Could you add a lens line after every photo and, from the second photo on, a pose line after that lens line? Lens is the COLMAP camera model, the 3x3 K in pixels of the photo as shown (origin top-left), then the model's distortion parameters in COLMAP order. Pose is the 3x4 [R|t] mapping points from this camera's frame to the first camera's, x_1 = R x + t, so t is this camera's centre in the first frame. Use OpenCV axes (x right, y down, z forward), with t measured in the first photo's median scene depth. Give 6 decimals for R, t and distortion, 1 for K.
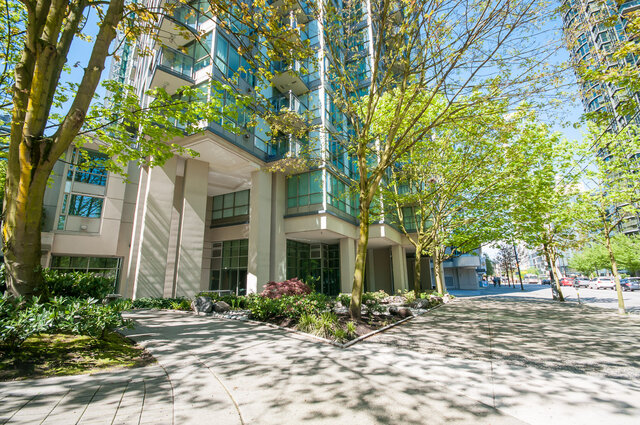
lens RADIAL K [[291.1, 0, 320.0], [0, 291.1, 212.5], [0, 0, 1]] dist [0.026536, 0.000118]
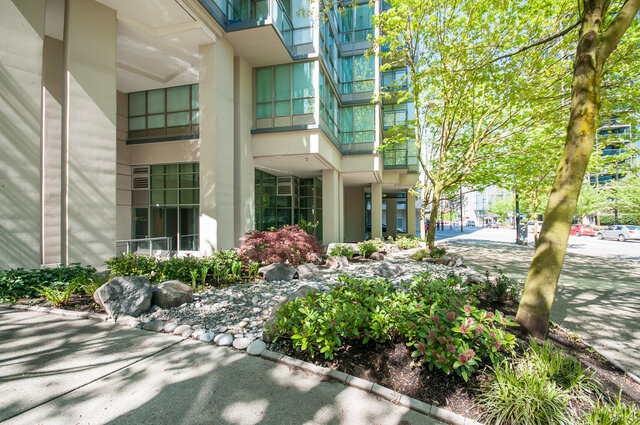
lens RADIAL K [[291.1, 0, 320.0], [0, 291.1, 212.5], [0, 0, 1]] dist [0.026536, 0.000118]
pose [[0.974529, 0.016100, 0.223685, -0.124048], [-0.062498, 0.977403, 0.201933, 0.053362], [-0.215379, -0.210769, 0.953514, 0.308089]]
